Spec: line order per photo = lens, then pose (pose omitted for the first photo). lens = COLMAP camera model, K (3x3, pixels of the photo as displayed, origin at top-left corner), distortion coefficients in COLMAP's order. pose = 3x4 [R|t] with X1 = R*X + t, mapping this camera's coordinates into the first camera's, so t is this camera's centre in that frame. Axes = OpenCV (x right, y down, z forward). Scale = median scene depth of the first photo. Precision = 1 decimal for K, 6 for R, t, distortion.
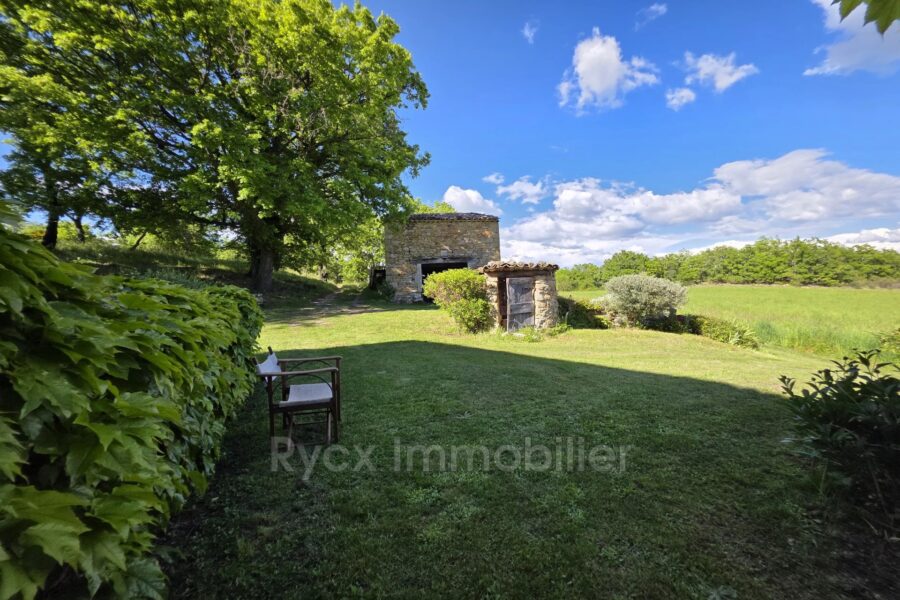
lens RADIAL K [[357.9, 0, 453.0], [0, 357.9, 303.4], [0, 0, 1]] dist [0.002158, 0.000335]
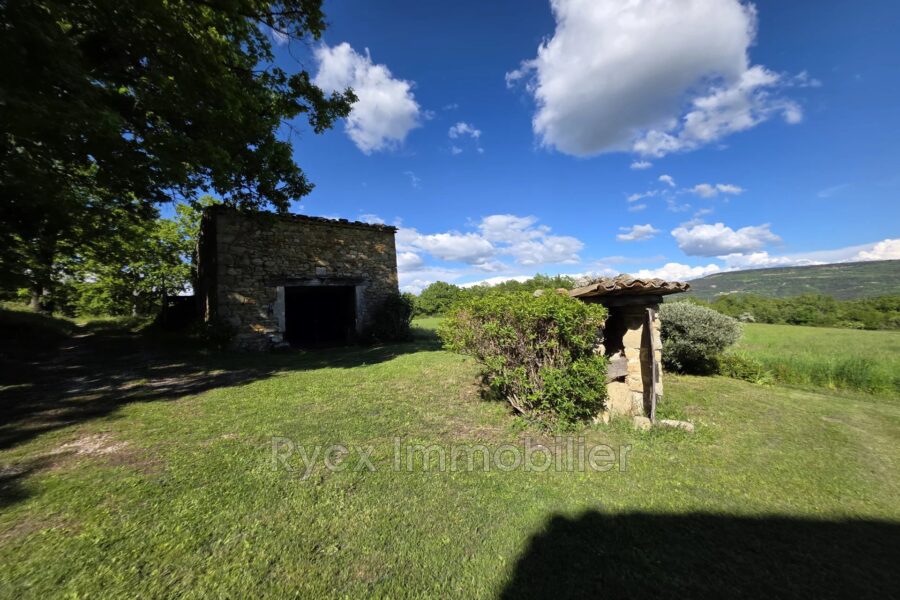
lens RADIAL K [[357.9, 0, 448.3], [0, 357.9, 295.1], [0, 0, 1]] dist [0.002158, 0.000335]
pose [[0.866361, 0.010057, 0.499317, -0.150600], [0.041888, 0.994811, -0.092717, -0.024999], [-0.497659, 0.101242, 0.861444, 0.315295]]
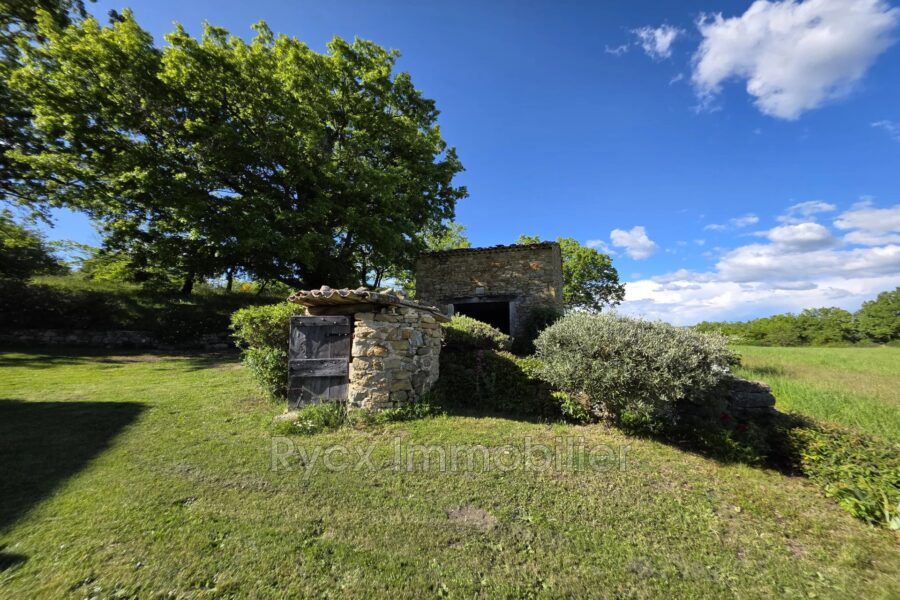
lens RADIAL K [[357.9, 0, 451.6], [0, 357.9, 292.9], [0, 0, 1]] dist [0.002158, 0.000335]
pose [[0.882511, -0.022858, -0.469736, 0.297205], [-0.050617, 0.988399, -0.143194, -0.015624], [0.467560, 0.150147, 0.871116, 0.260986]]
